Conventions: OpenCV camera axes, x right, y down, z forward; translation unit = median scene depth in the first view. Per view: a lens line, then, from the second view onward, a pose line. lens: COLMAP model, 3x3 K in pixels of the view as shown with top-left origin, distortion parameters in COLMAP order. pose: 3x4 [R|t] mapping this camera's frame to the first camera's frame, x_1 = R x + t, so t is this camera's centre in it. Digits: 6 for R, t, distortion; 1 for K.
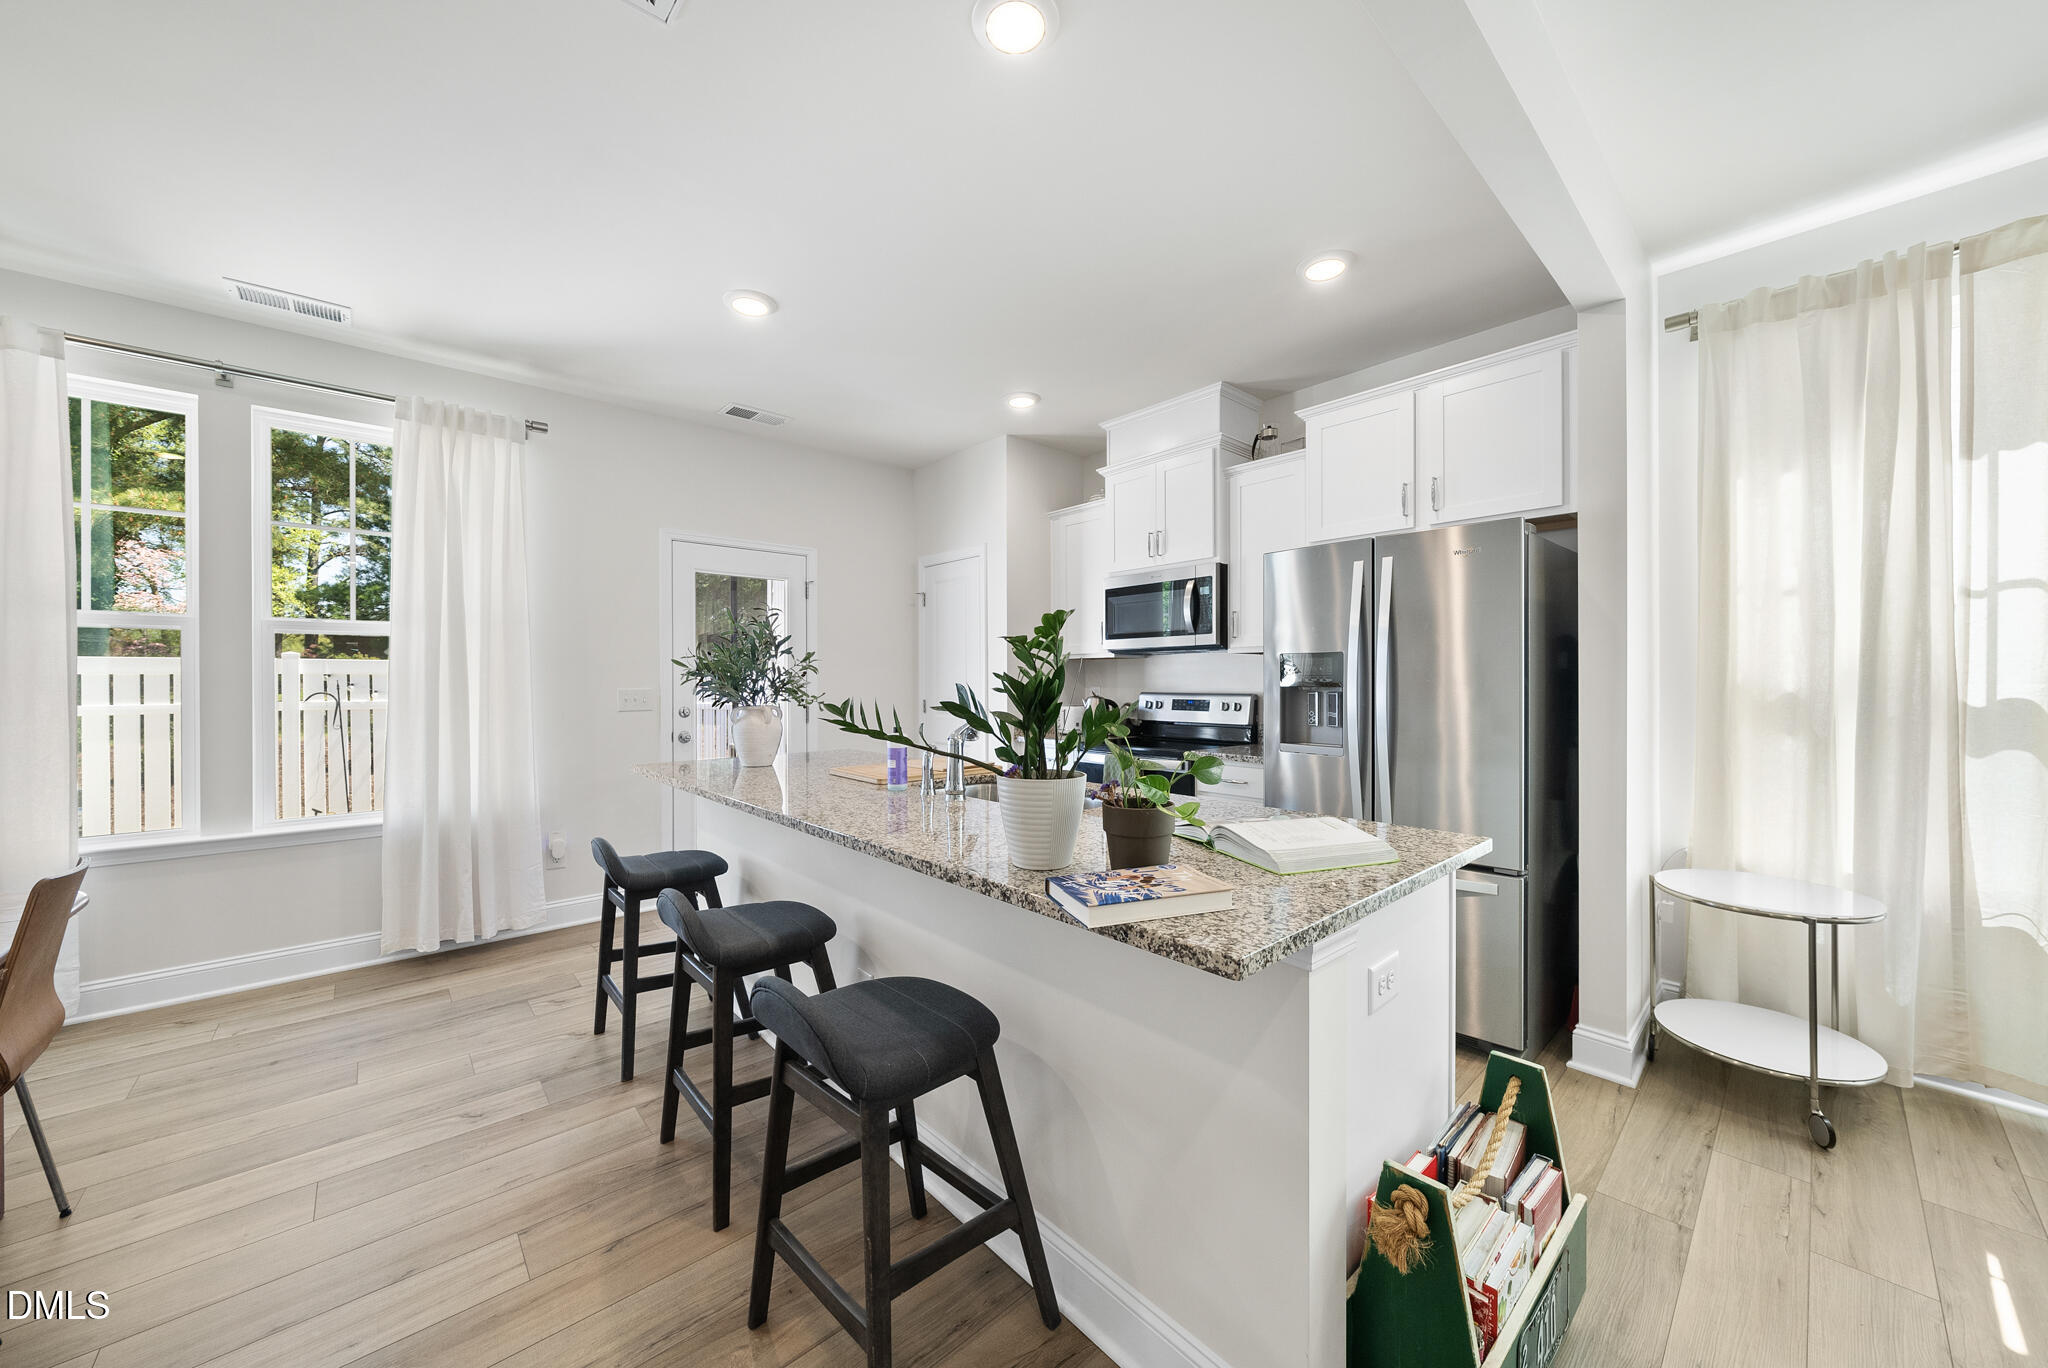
lens RADIAL K [[728.2, 0, 1023.4], [0, 728.2, 685.7], [0, 0, 1]] dist [-0.006754, 0.000098]
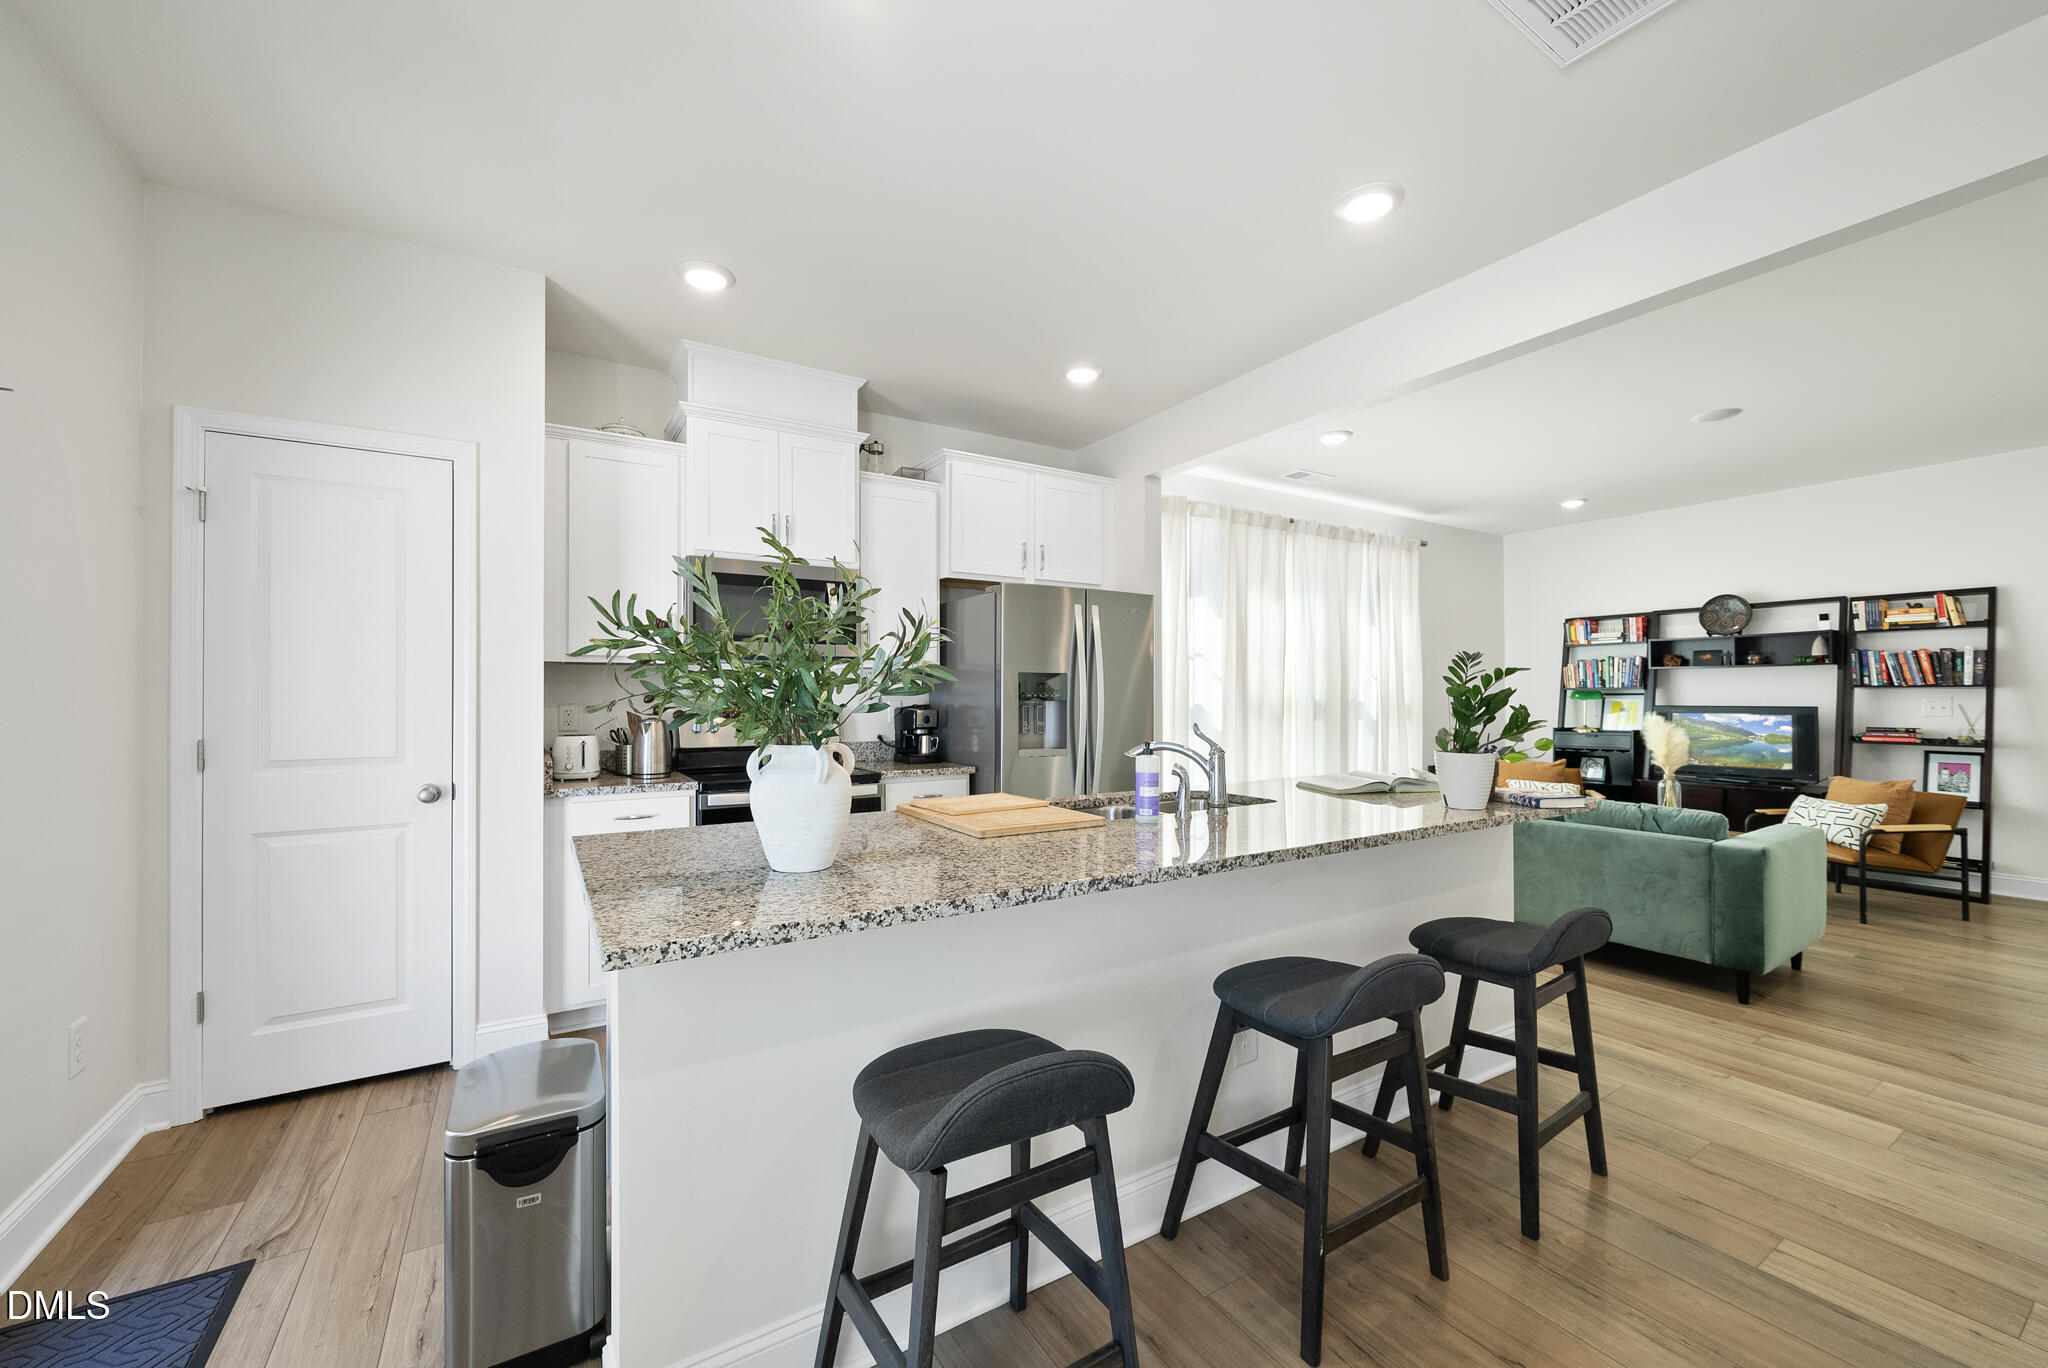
lens RADIAL K [[792.8, 0, 1024.4], [0, 792.8, 693.7], [0, 0, 1]] dist [-0.002044, -0.000075]
pose [[0.173936, 0.005770, 0.984740, -0.698103], [0.008145, 0.999940, -0.007298, -0.000798], [-0.984723, 0.009290, 0.173879, 0.617108]]
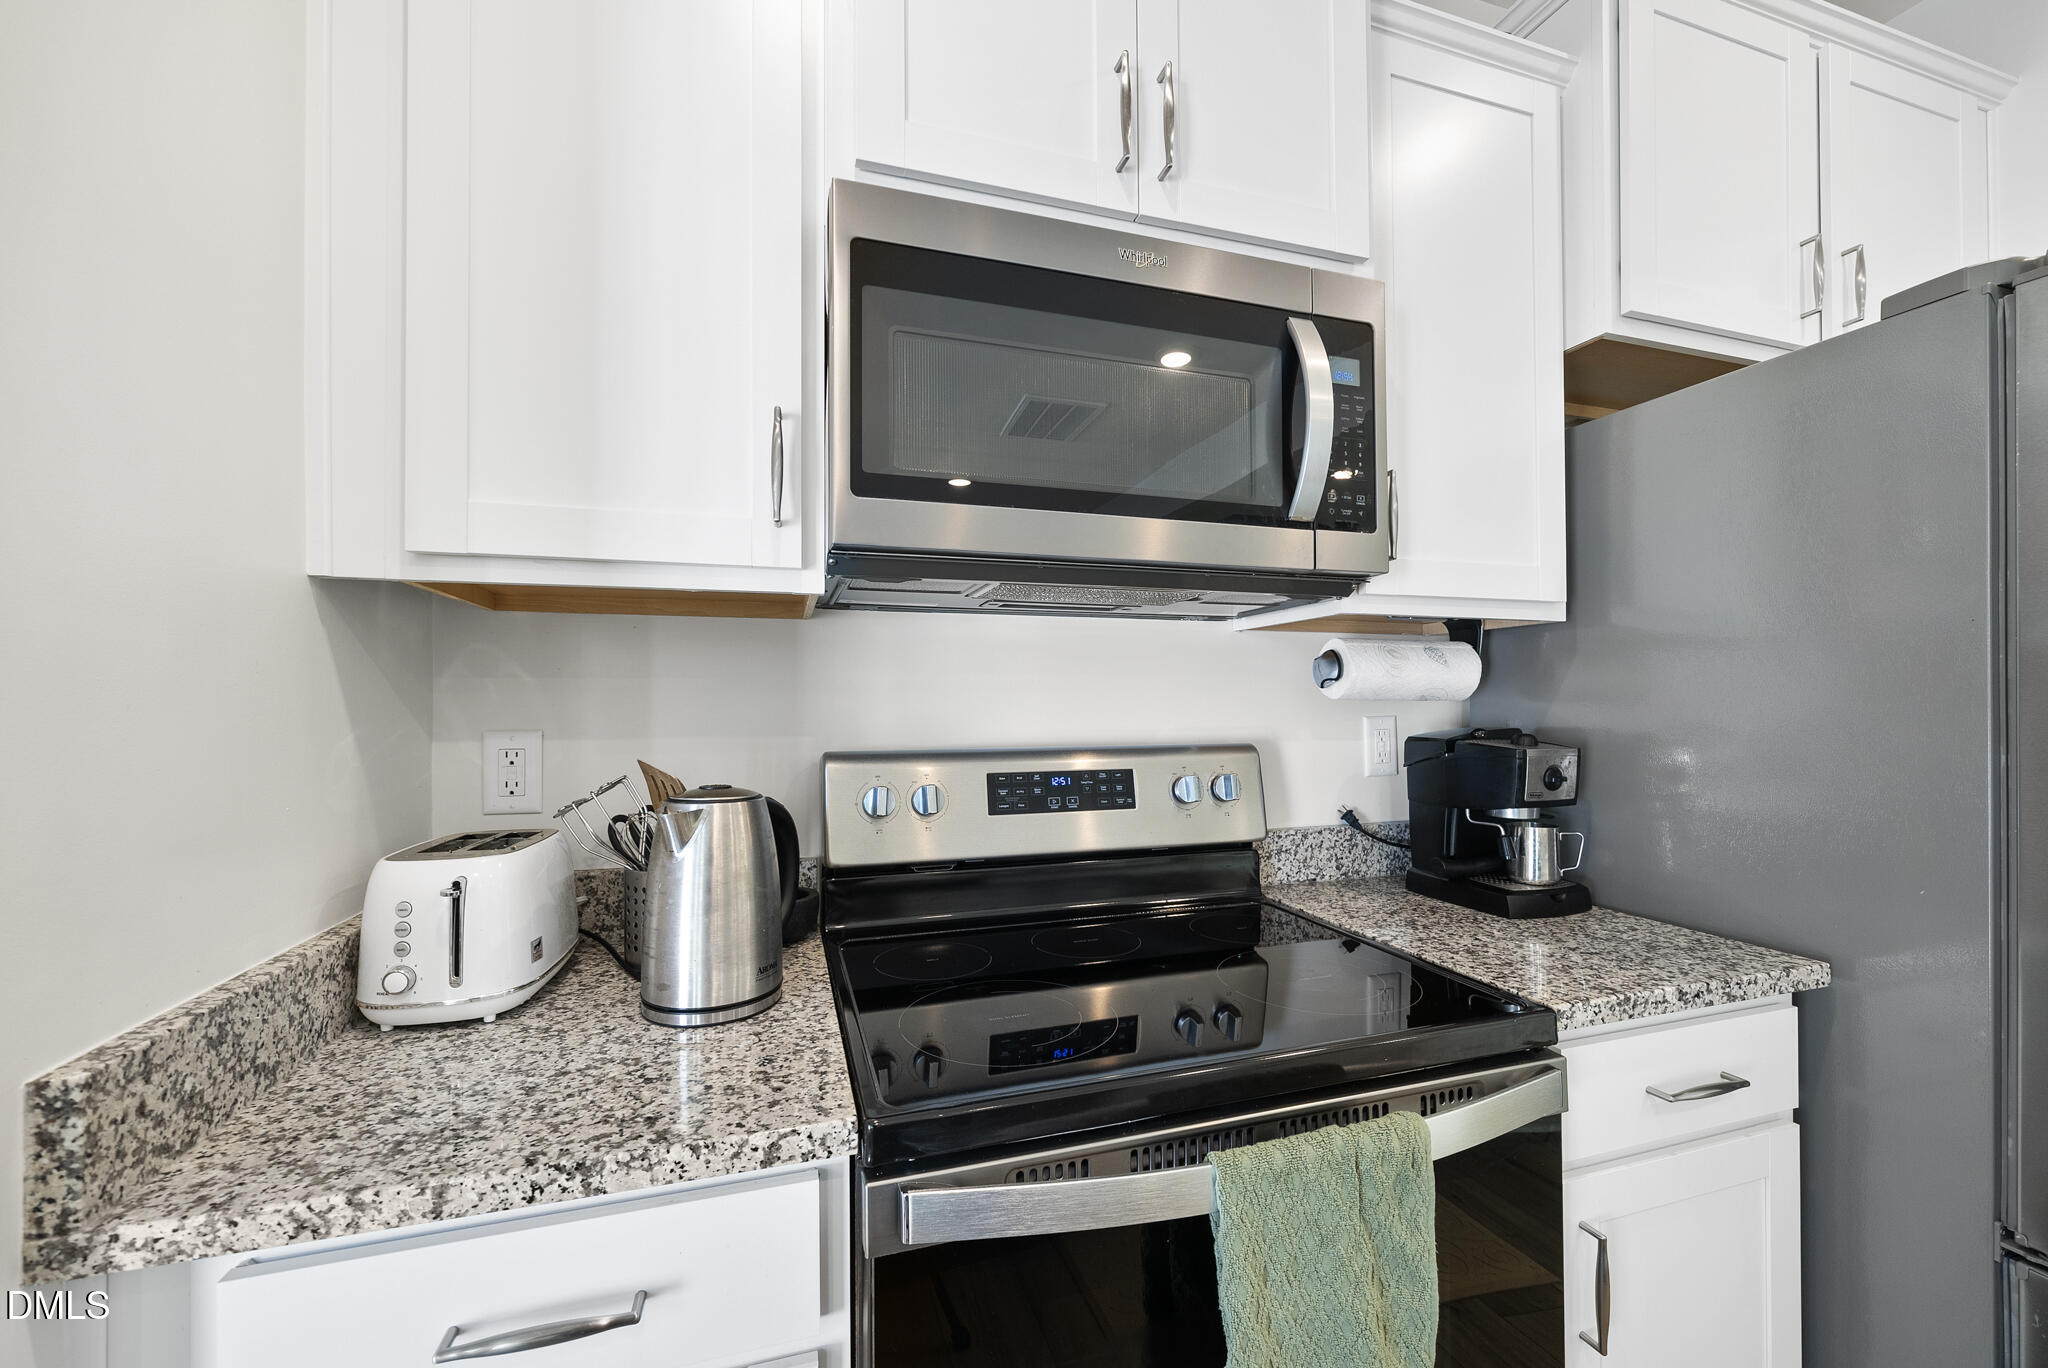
lens RADIAL K [[792.8, 0, 1024.4], [0, 792.8, 693.7], [0, 0, 1]] dist [-0.002044, -0.000075]
pose [[0.414120, 0.014538, 0.910106, -0.067552], [0.006608, 0.999798, -0.018977, -0.006707], [-0.910198, 0.013873, 0.413940, 1.002871]]
